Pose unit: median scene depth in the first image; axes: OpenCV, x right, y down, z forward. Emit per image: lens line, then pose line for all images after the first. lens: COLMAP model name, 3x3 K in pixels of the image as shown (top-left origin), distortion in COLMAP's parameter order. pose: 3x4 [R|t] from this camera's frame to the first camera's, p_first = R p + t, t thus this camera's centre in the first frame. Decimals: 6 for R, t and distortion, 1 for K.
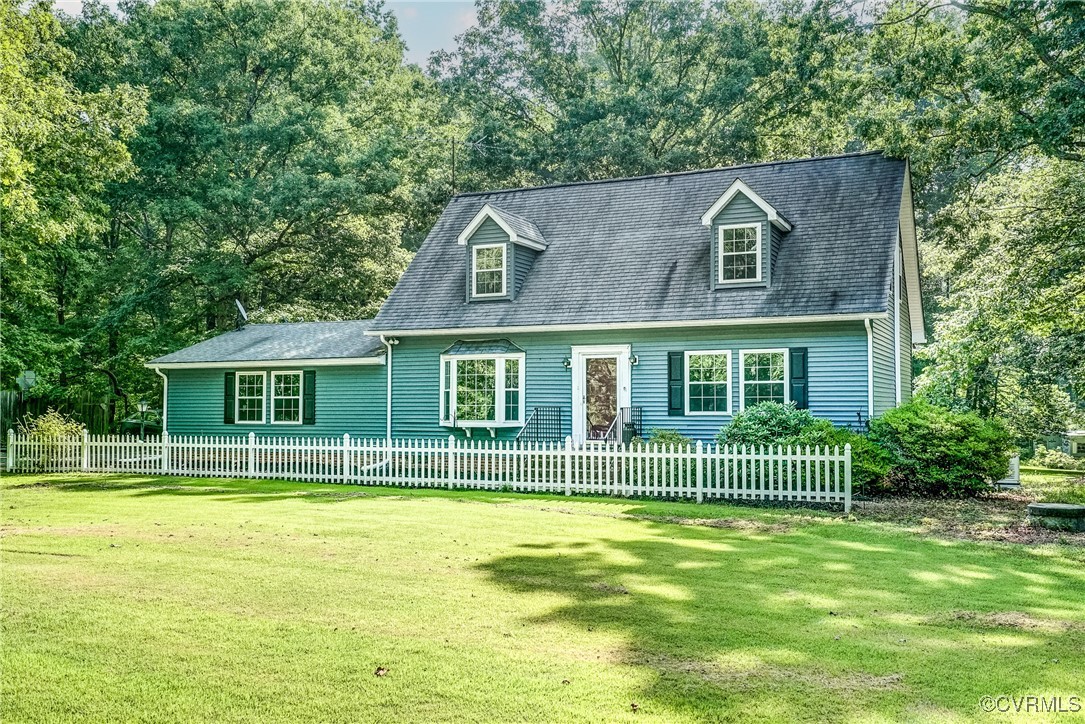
lens RADIAL K [[1079.4, 0, 542.5], [0, 1079.4, 362.0], [0, 0, 1]] dist [-0.003320, 0.002426]
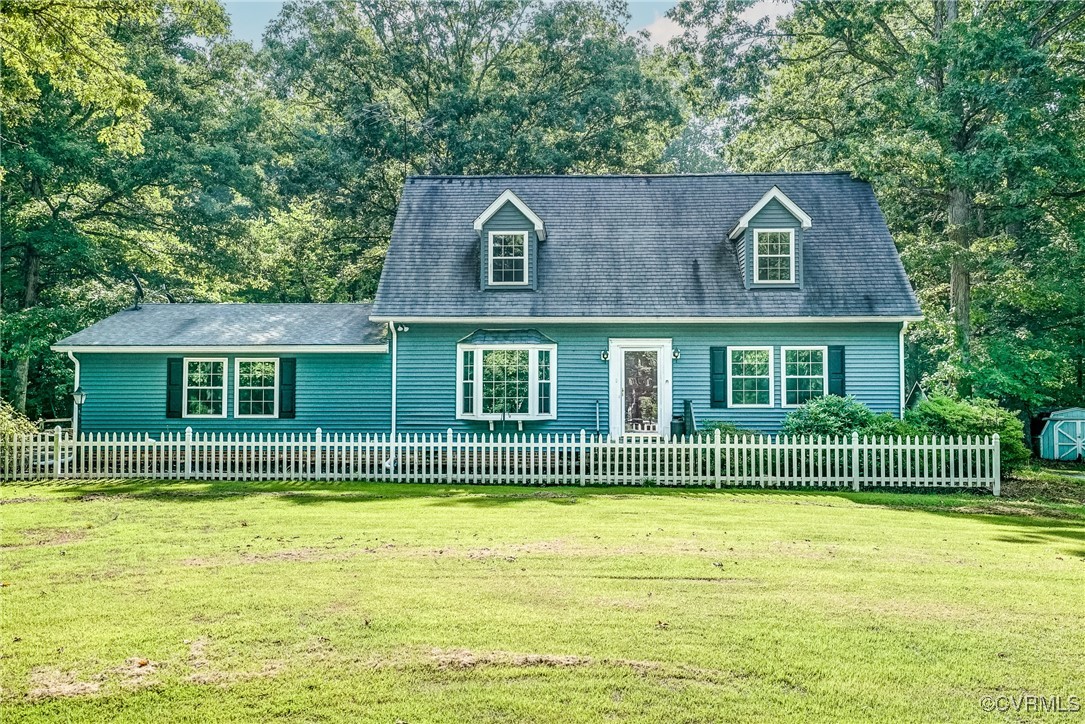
lens RADIAL K [[970.9, 0, 542.5], [0, 970.9, 390.4], [0, 0, 1]] dist [0.008898, 0.002323]
pose [[0.915430, 0.006328, 0.402427, -0.385467], [-0.019292, 0.999417, 0.028170, 0.008895], [-0.402014, -0.033552, 0.915019, 0.197036]]
